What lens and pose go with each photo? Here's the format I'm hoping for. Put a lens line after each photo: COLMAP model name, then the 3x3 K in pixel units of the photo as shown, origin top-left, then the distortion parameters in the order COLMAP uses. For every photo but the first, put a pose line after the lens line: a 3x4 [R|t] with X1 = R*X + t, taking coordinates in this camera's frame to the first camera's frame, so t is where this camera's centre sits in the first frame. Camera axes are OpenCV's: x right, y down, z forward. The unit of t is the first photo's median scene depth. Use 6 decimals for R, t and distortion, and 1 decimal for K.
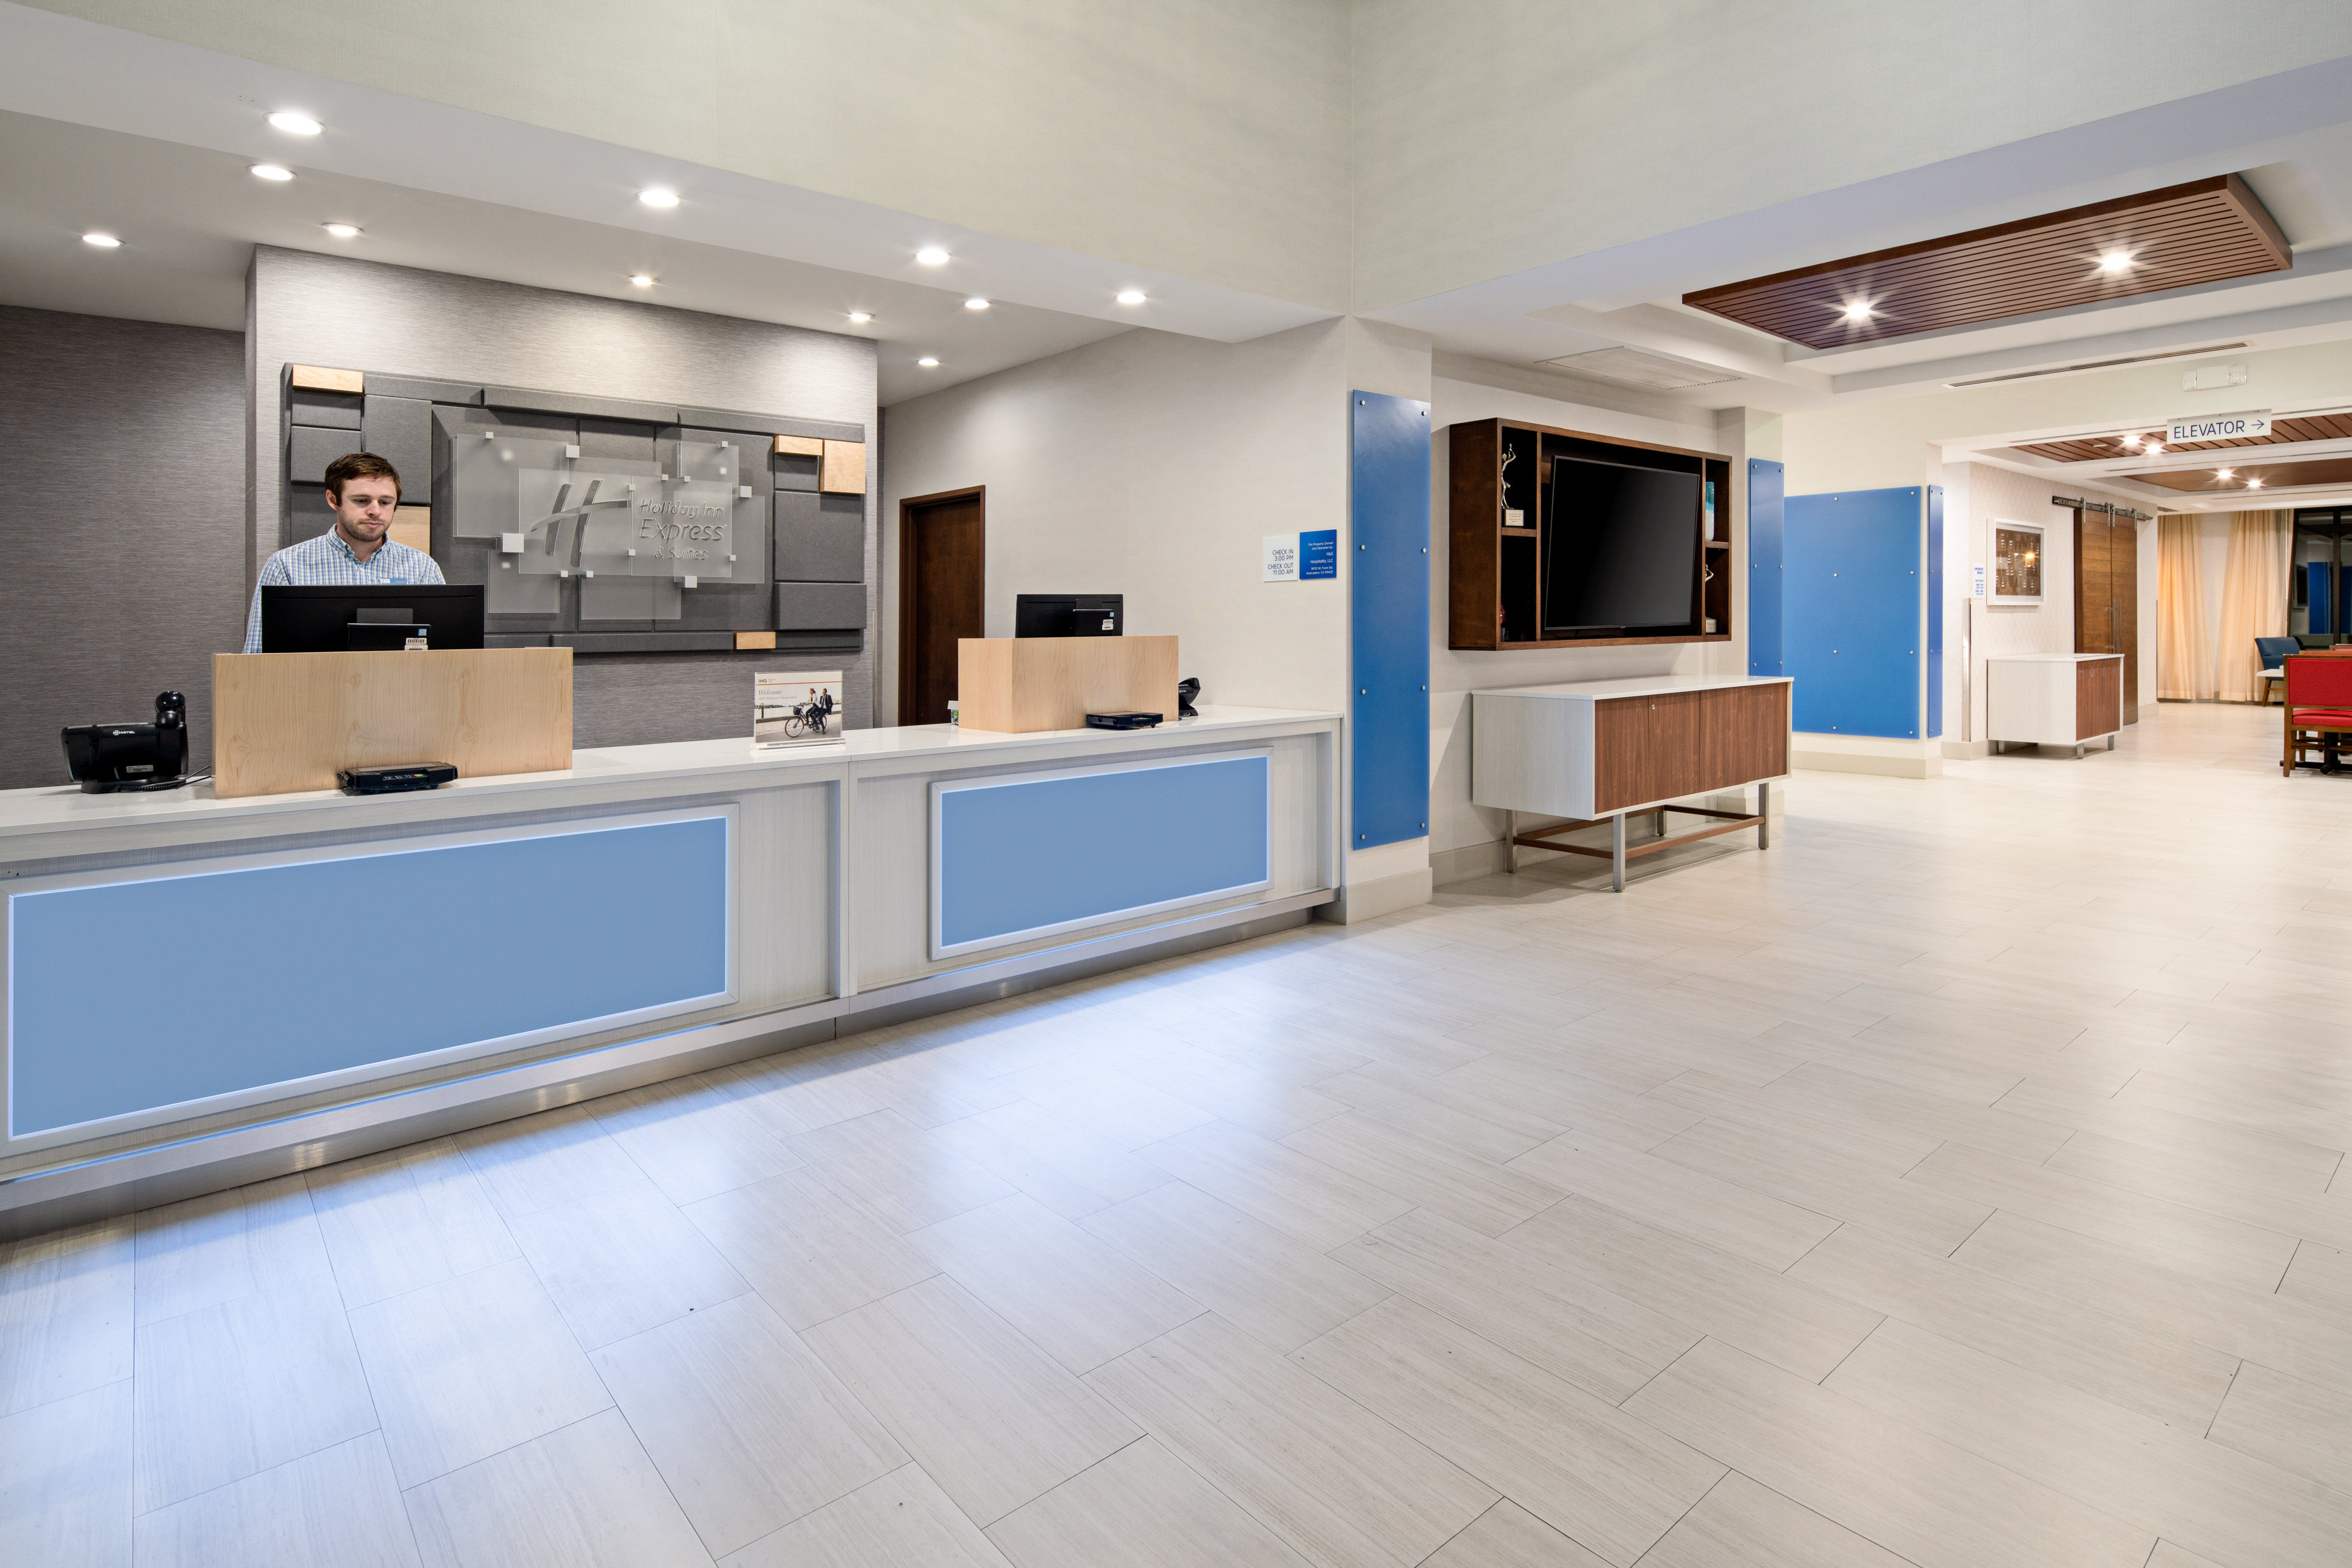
lens RADIAL K [[1221.9, 0, 1153.9], [0, 1221.9, 785.1], [0, 0, 1]] dist [0.004126, 0.000129]
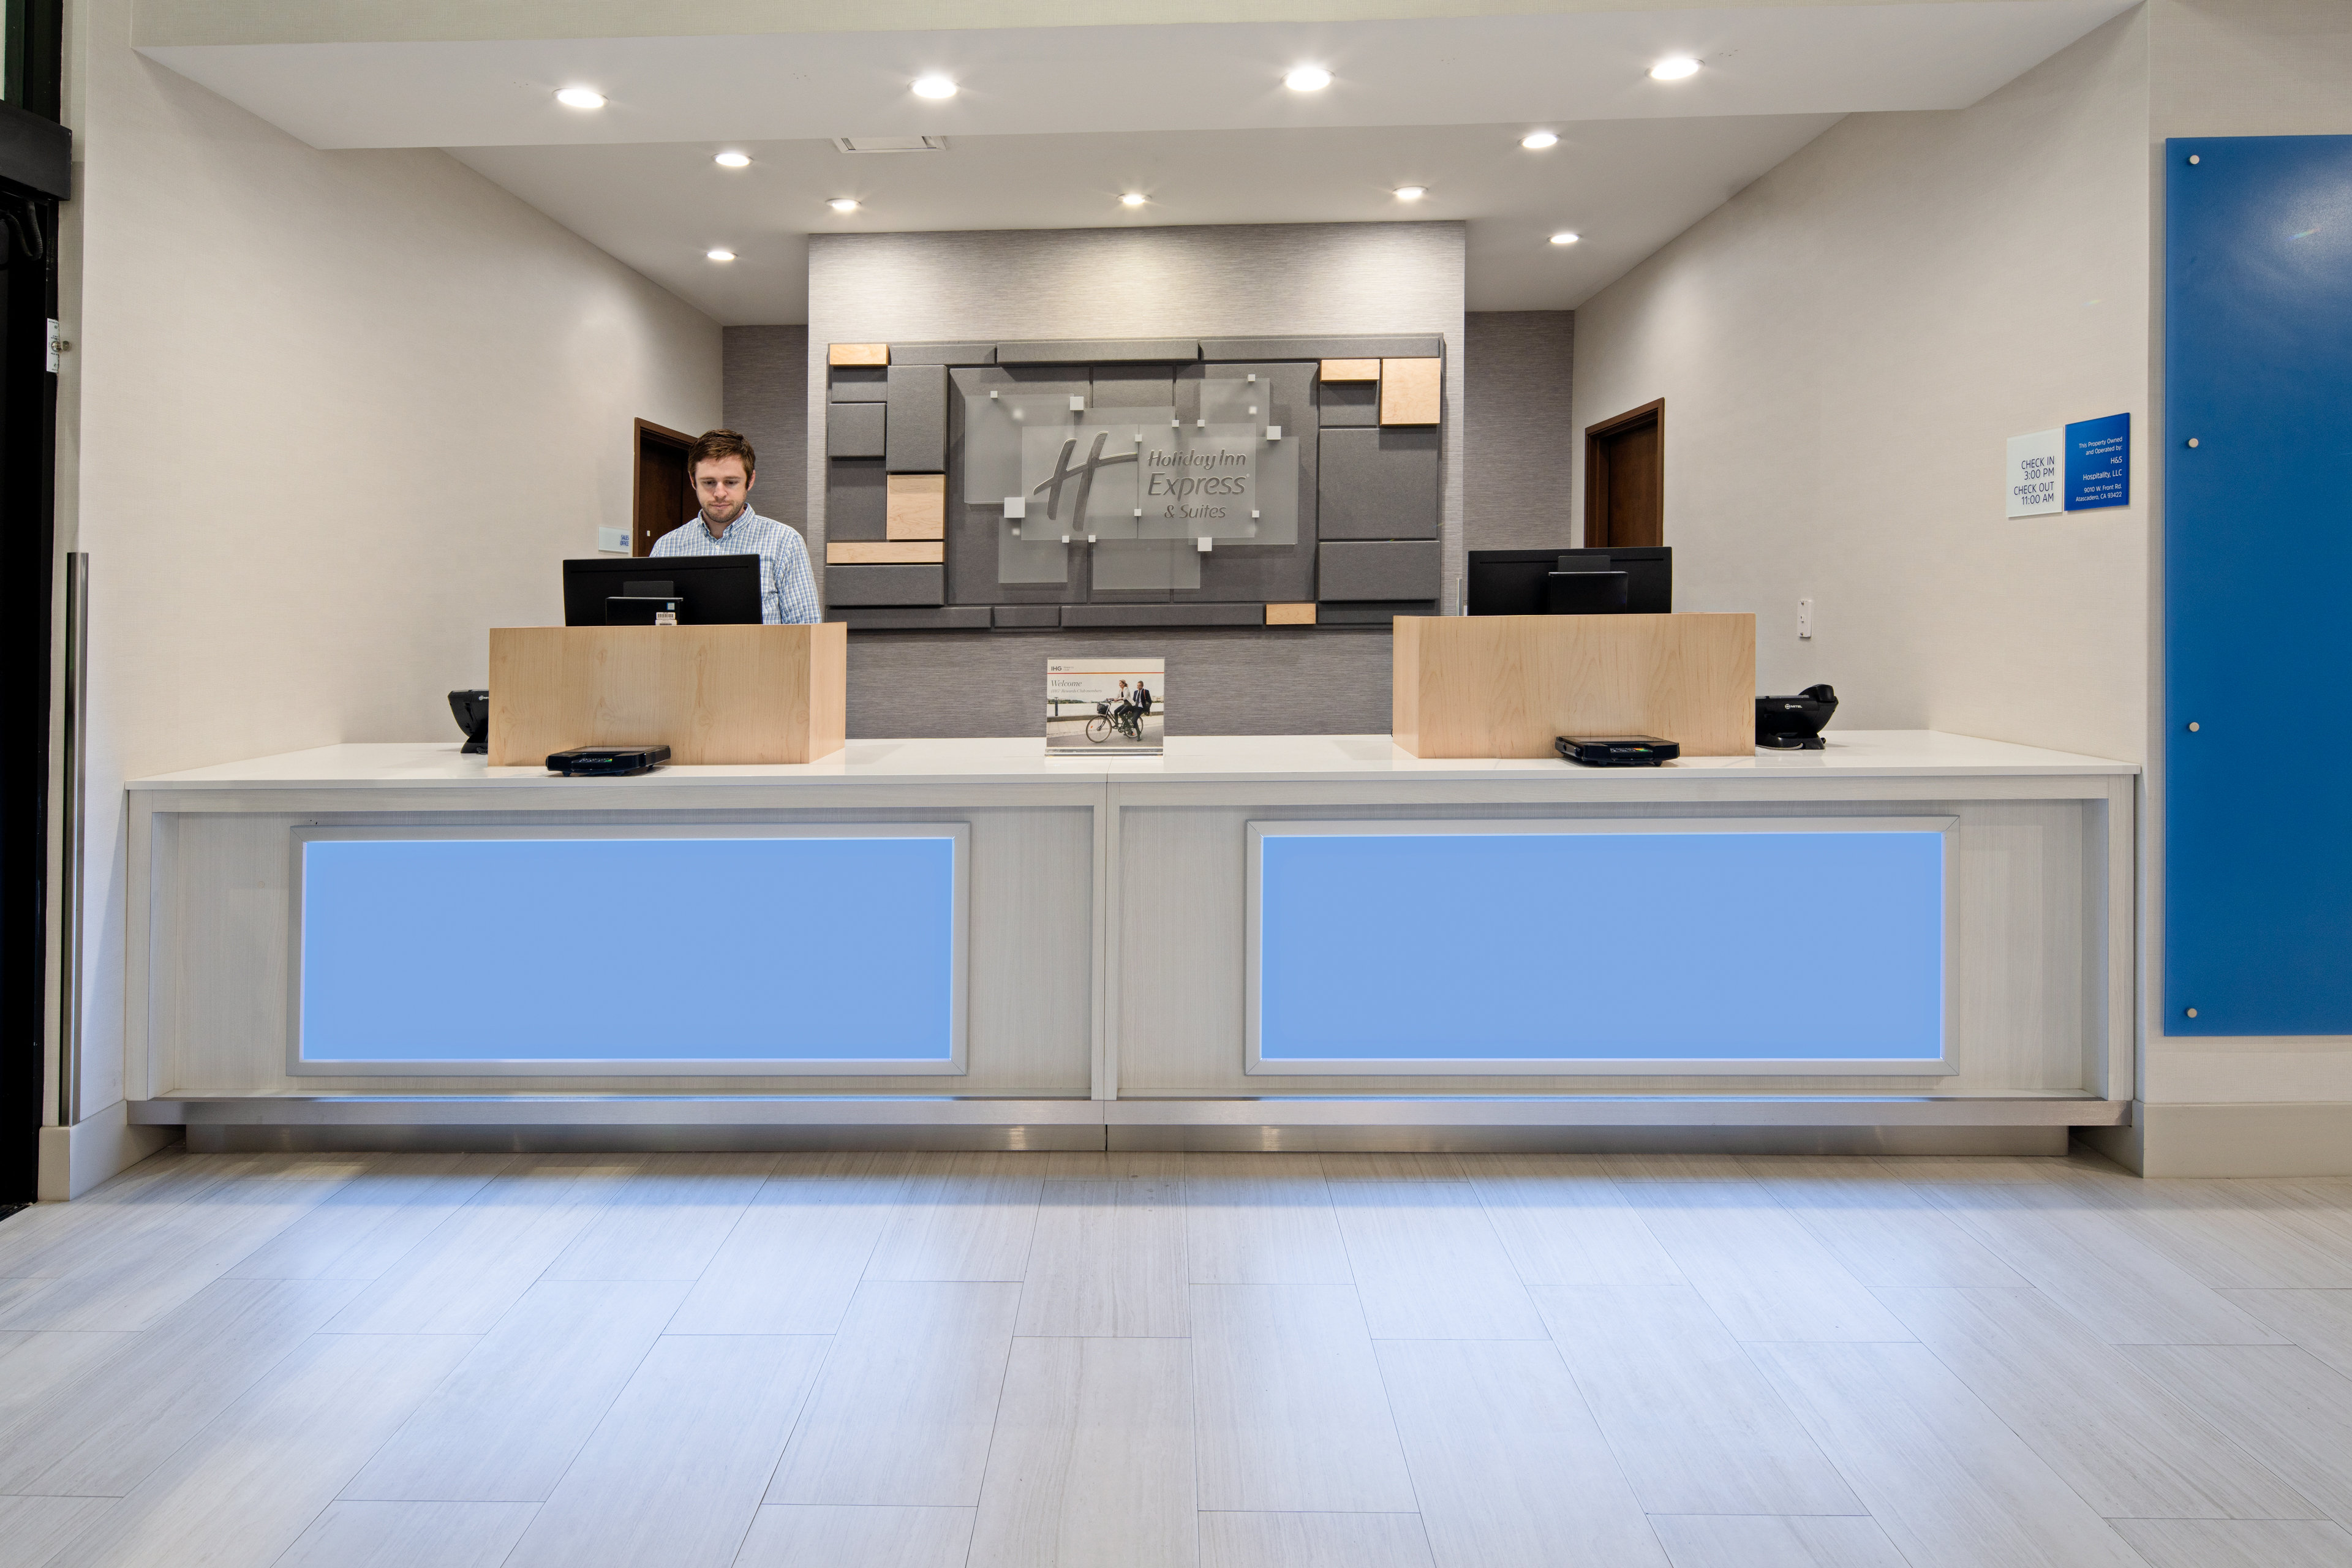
lens RADIAL K [[1347.5, 0, 1178.0], [0, 1347.5, 694.6], [0, 0, 1]] dist [0.004613, 0.000399]
pose [[0.740925, 0.049896, -0.669732, 0.248903], [-0.085054, 0.996178, -0.019878, -0.045676], [0.666180, 0.071692, 0.742337, 0.325158]]
